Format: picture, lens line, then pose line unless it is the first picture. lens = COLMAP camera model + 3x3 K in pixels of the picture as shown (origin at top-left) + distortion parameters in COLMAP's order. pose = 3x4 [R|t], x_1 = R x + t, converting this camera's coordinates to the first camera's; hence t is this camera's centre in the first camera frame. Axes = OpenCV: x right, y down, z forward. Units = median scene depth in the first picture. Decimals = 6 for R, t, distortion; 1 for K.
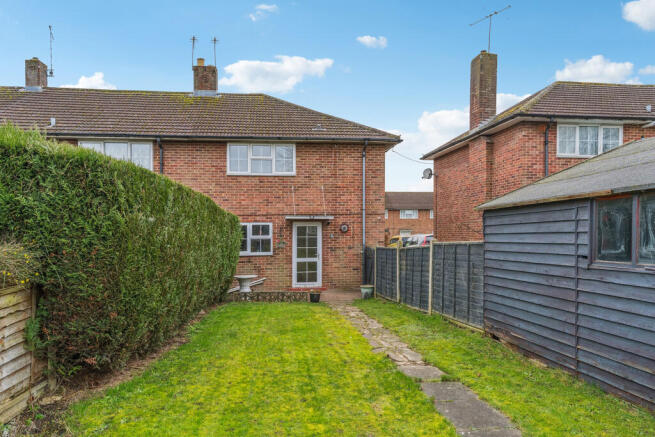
lens RADIAL K [[472.5, 0, 327.0], [0, 472.5, 219.6], [0, 0, 1]] dist [-0.009512, -0.001462]
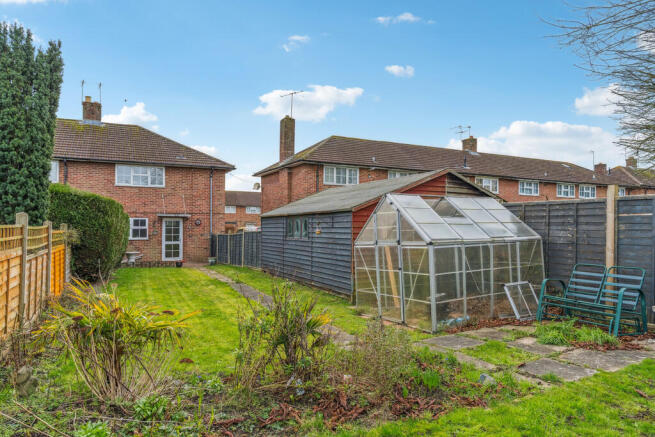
lens RADIAL K [[407.2, 0, 330.3], [0, 407.2, 238.7], [0, 0, 1]] dist [-0.004378, 0.000519]
pose [[0.939613, 0.001121, 0.342238, -0.013009], [-0.022260, 0.998077, 0.057843, -0.015956], [-0.341515, -0.061969, 0.937831, -0.425377]]
